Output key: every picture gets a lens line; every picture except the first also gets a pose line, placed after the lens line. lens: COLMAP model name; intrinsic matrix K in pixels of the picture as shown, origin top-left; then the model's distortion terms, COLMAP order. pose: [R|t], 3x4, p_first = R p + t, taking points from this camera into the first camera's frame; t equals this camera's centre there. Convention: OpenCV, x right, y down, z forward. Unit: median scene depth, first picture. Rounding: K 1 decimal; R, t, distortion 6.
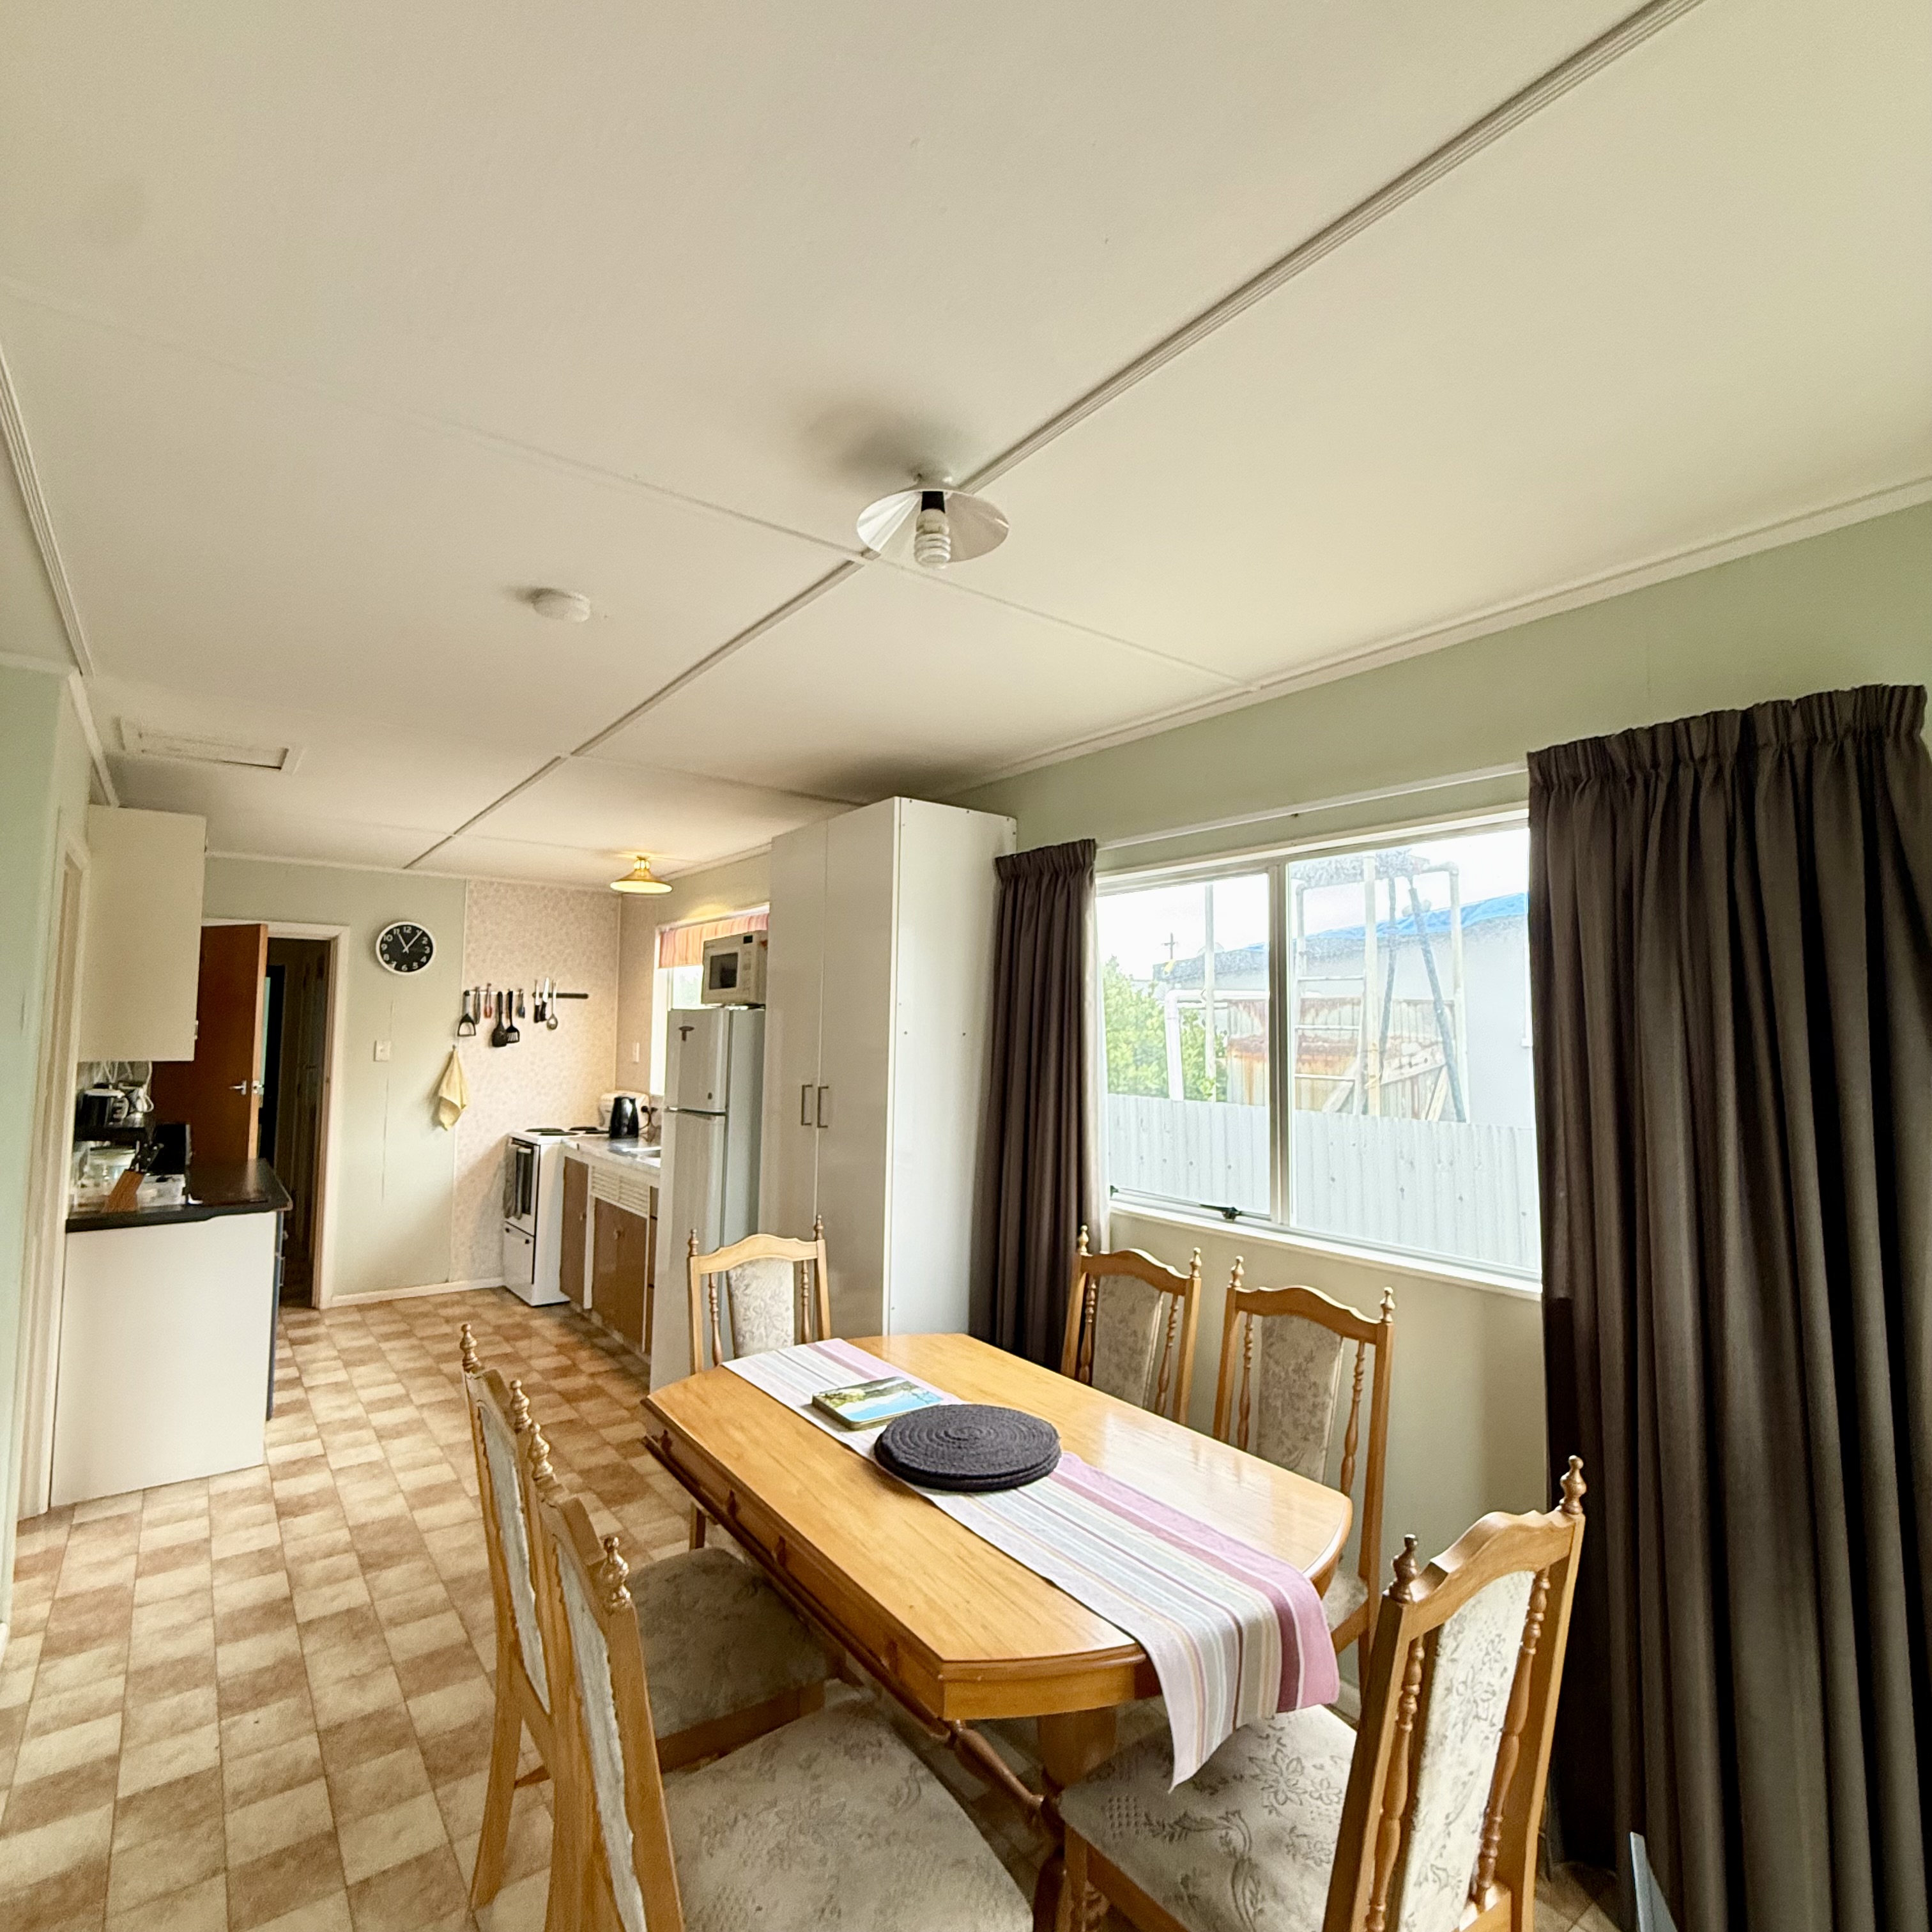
lens RADIAL K [[1058.4, 0, 988.6], [0, 1058.4, 969.8], [0, 0, 1]] dist [0.001636, -0.000218]
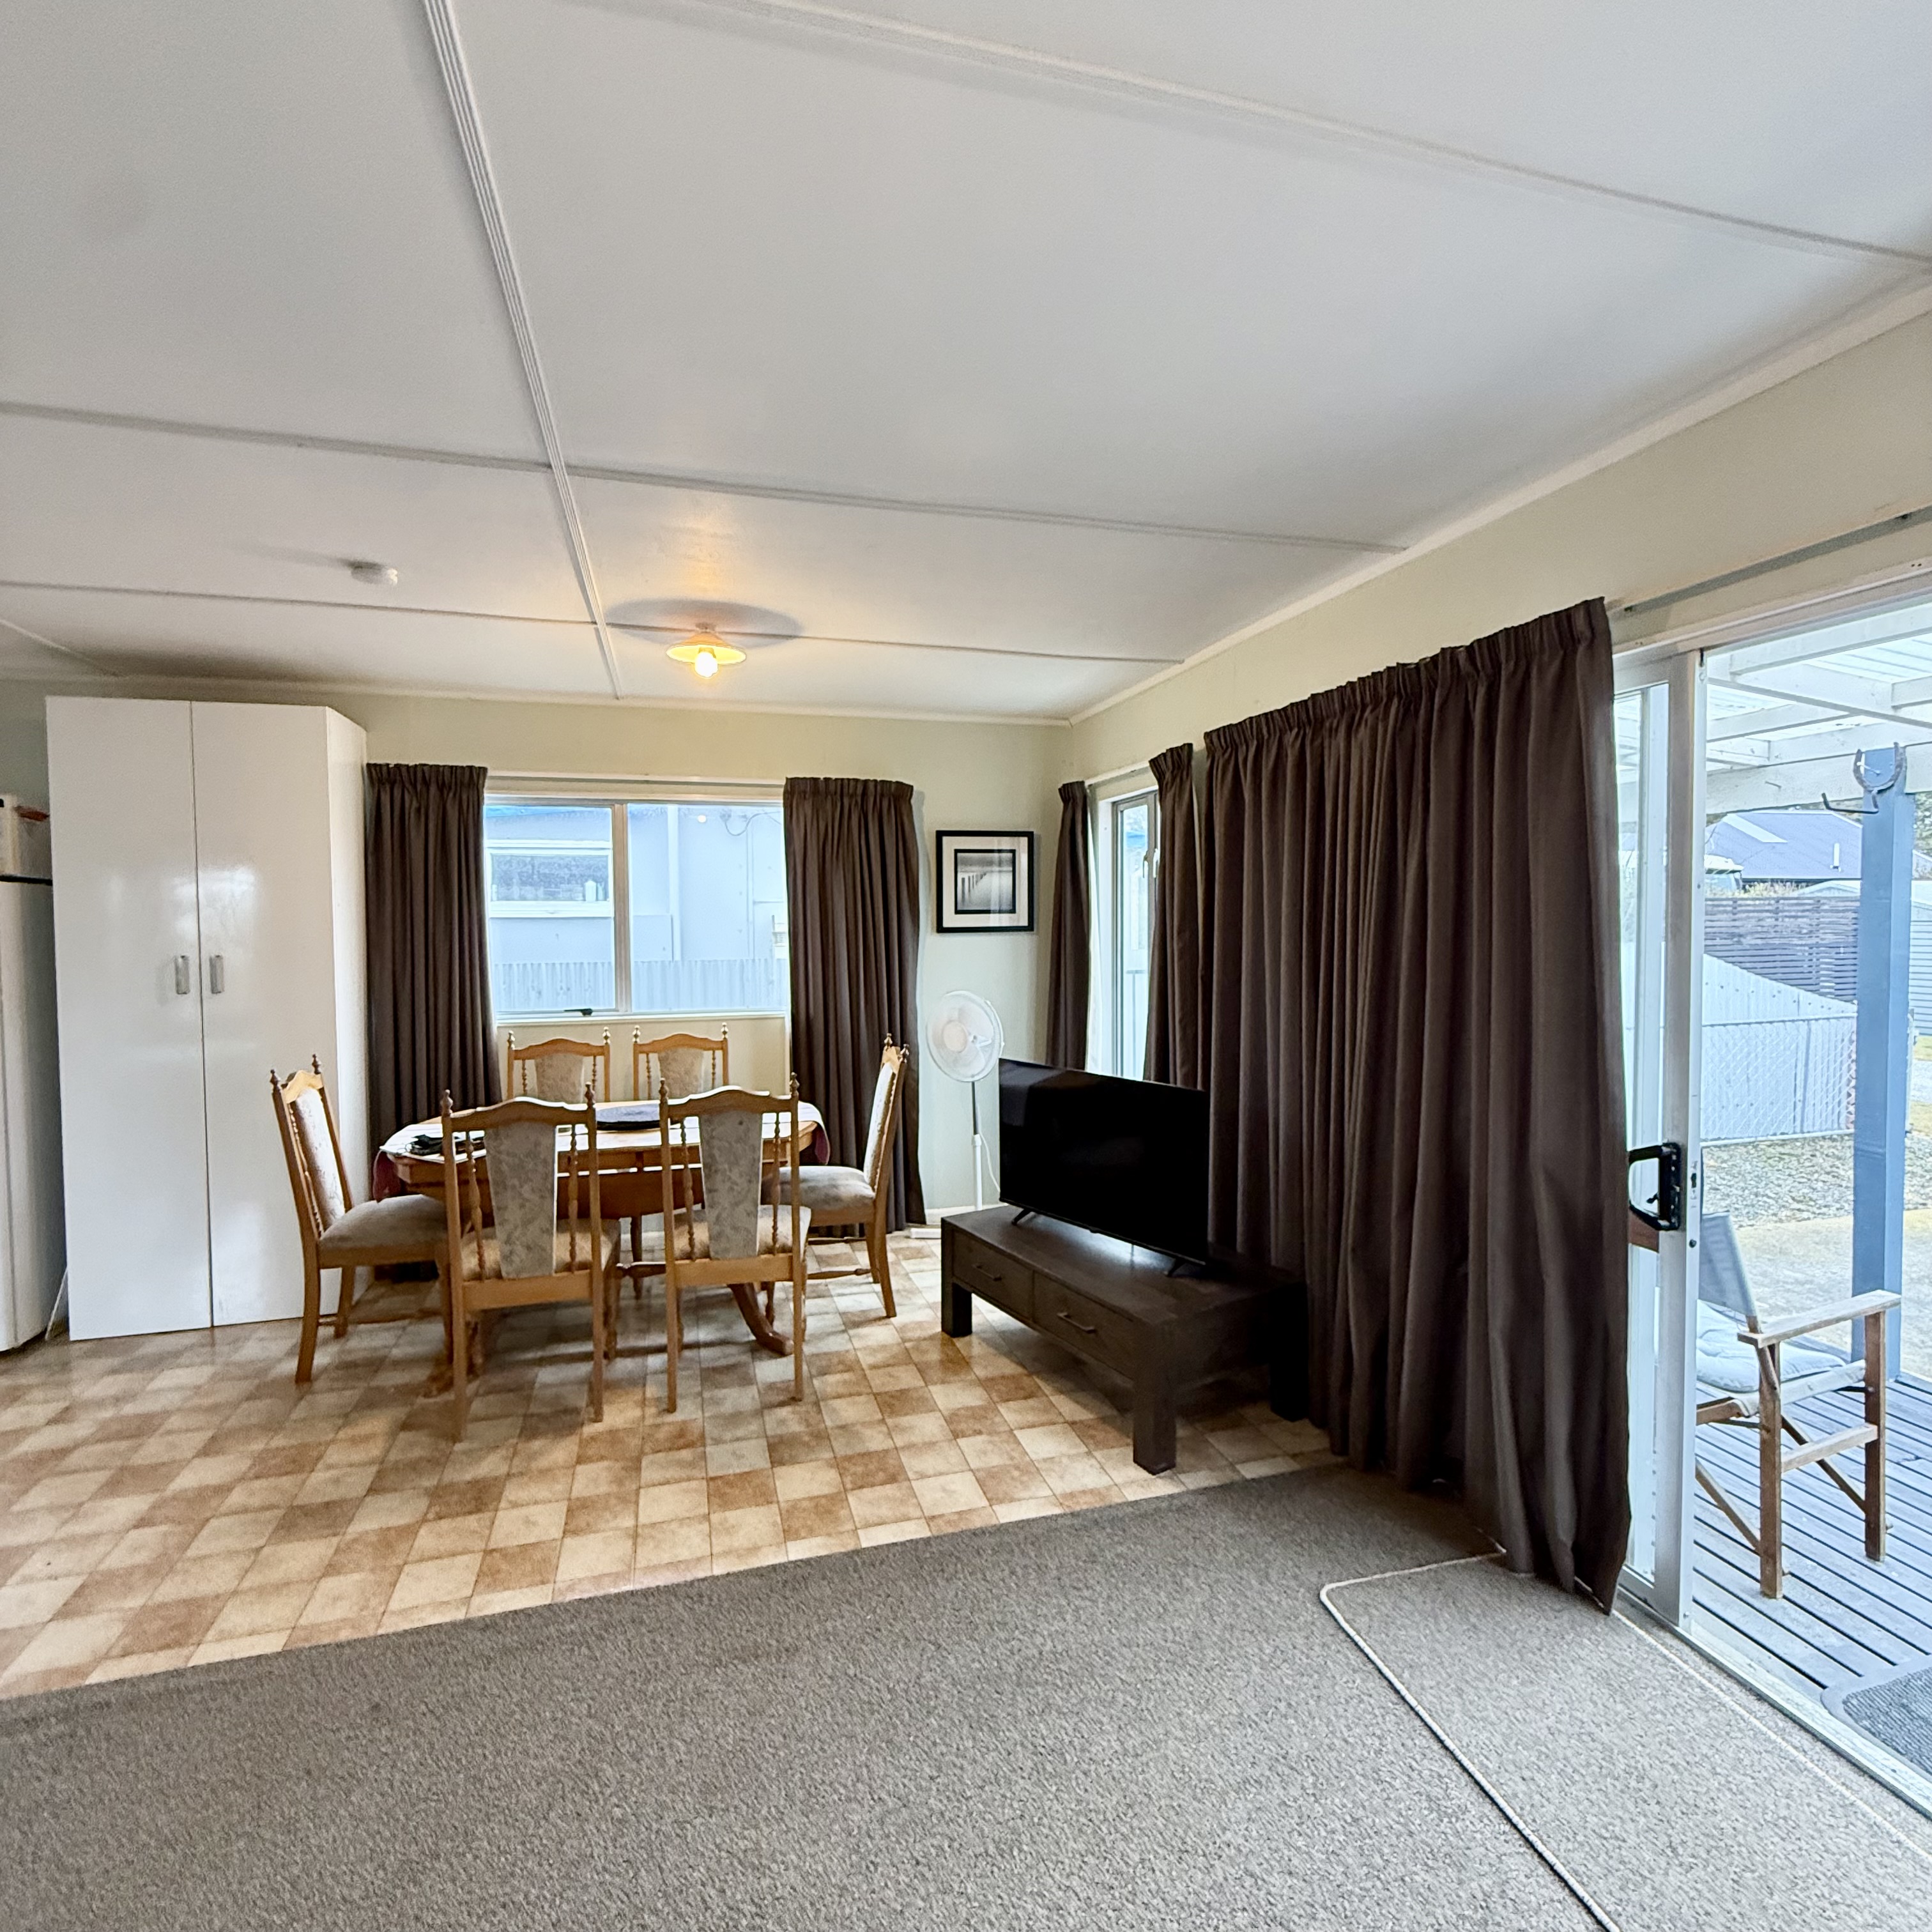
lens RADIAL K [[1058.4, 0, 988.6], [0, 1058.4, 969.8], [0, 0, 1]] dist [0.001636, -0.000218]
pose [[0.349245, -0.062049, 0.934975, -1.392996], [-0.039975, 0.995910, 0.081025, 0.004895], [-0.936178, -0.065673, 0.345336, -0.206016]]
